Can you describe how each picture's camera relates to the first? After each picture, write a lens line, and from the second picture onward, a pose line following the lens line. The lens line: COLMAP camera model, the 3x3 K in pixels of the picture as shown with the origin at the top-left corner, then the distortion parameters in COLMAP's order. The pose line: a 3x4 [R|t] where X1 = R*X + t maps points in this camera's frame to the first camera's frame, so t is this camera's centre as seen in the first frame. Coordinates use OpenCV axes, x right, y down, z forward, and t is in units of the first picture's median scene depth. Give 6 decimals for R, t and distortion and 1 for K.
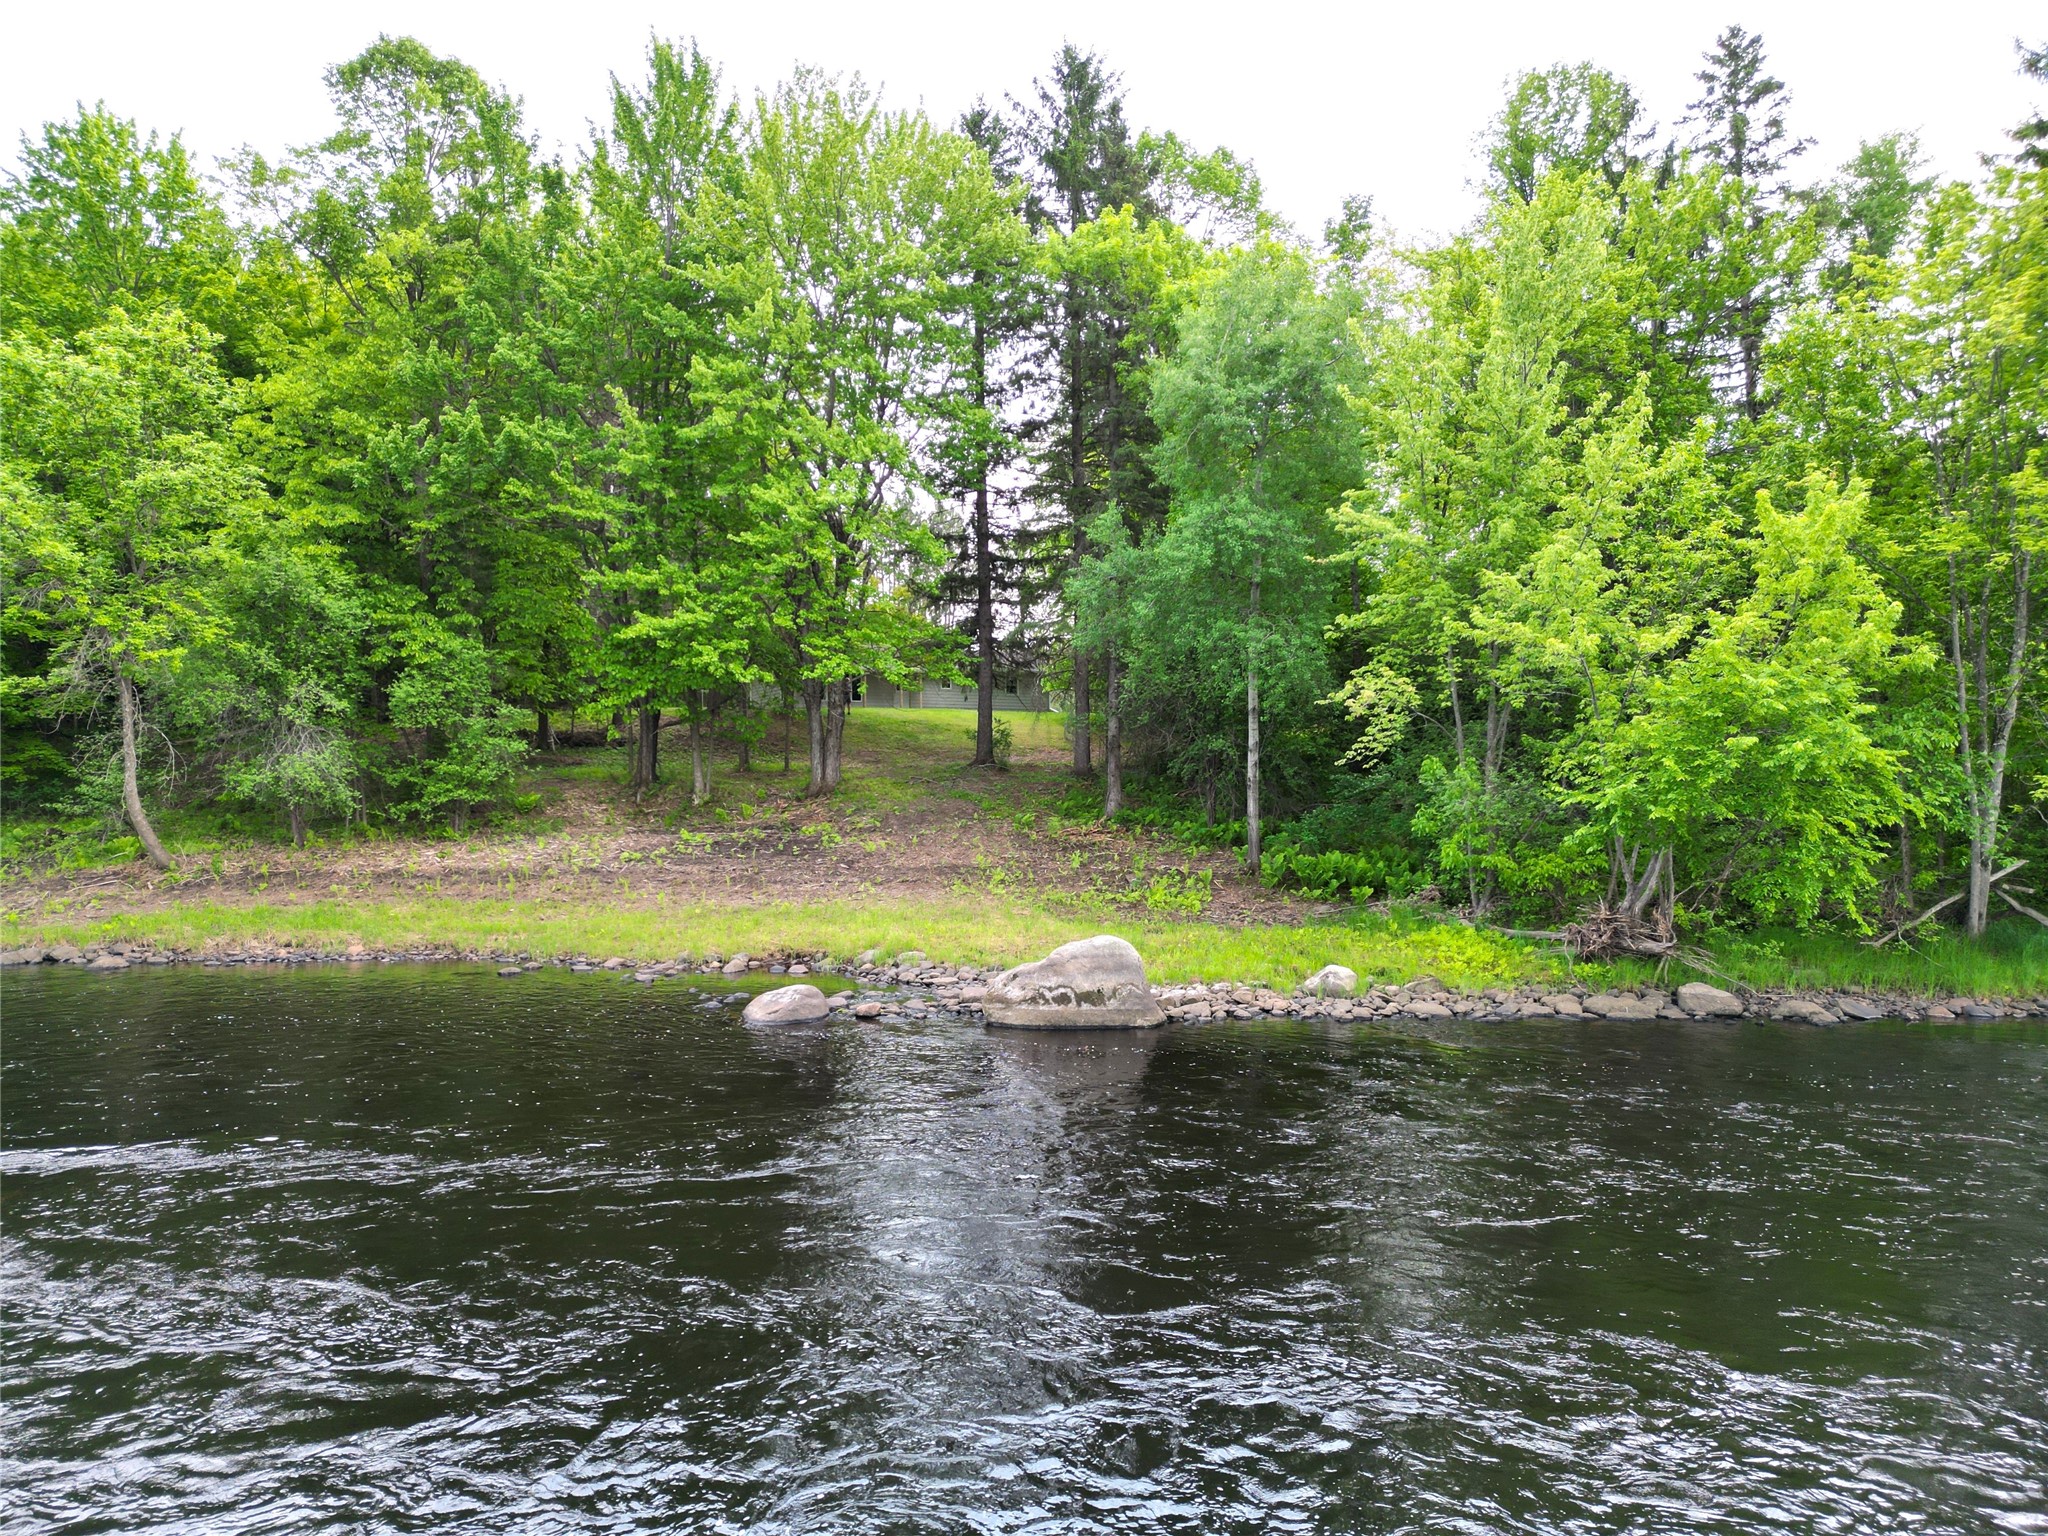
lens RADIAL K [[1453.3, 0, 1014.9], [0, 1453.3, 760.8], [0, 0, 1]] dist [0.041334, -0.035558]
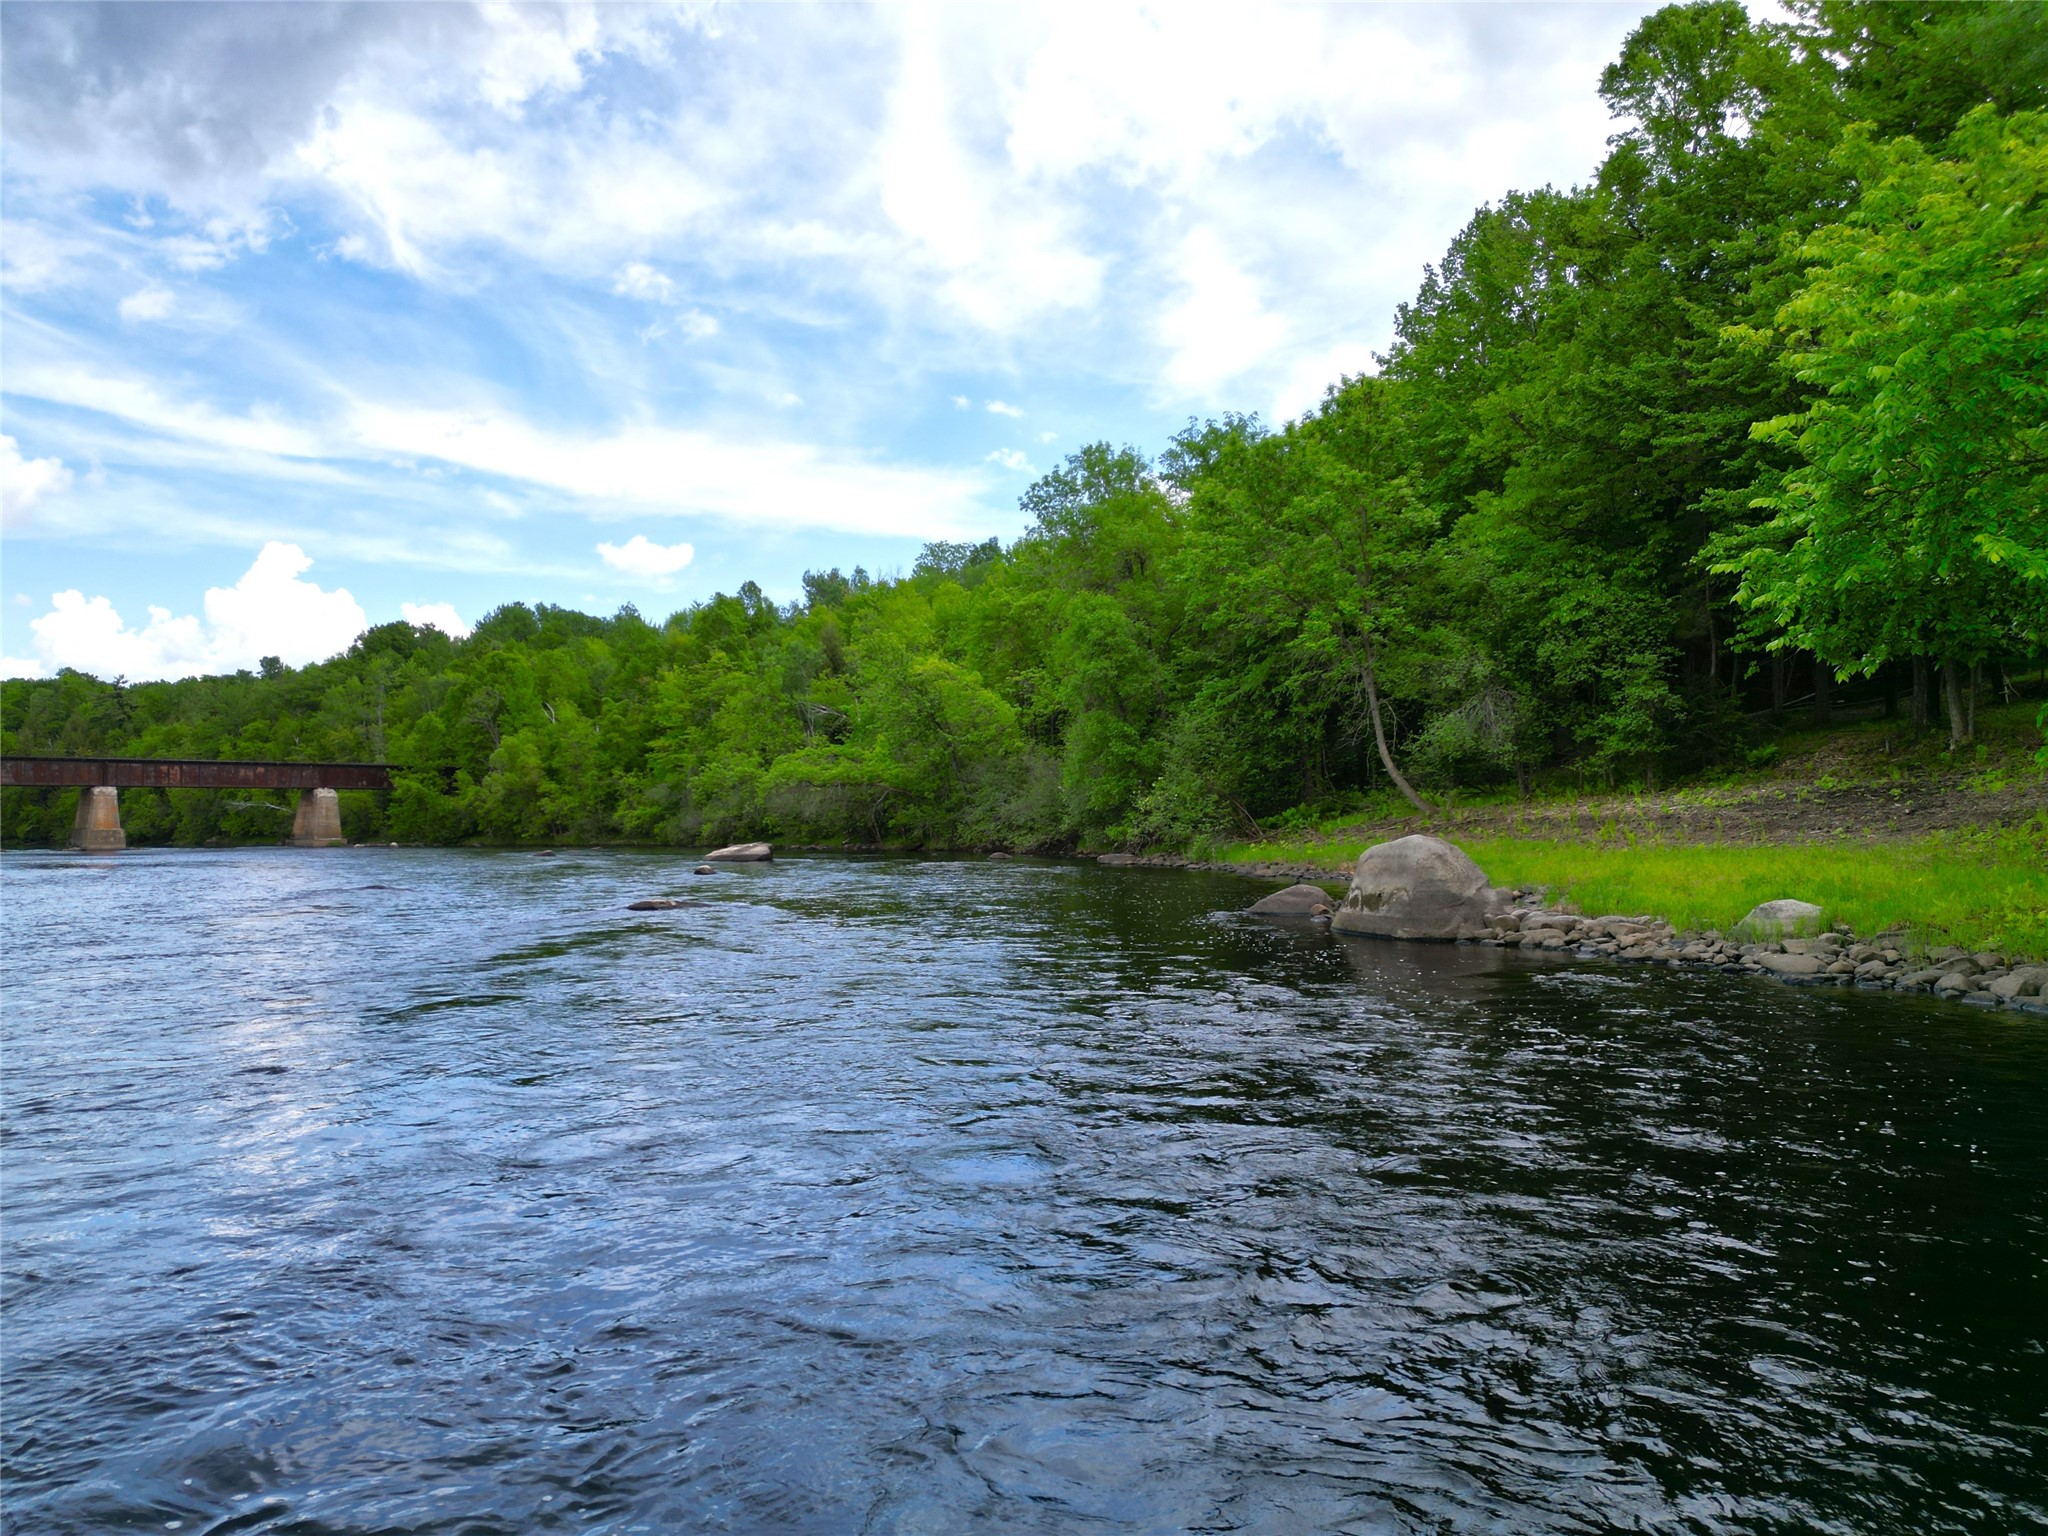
lens RADIAL K [[1453.3, 0, 1038.9], [0, 1453.3, 752.0], [0, 0, 1]] dist [0.041334, -0.035558]
pose [[0.292886, -0.051054, -0.954783, 0.487492], [0.026043, 0.998629, -0.045410, 0.065285], [0.955793, -0.011566, 0.293814, 0.338467]]
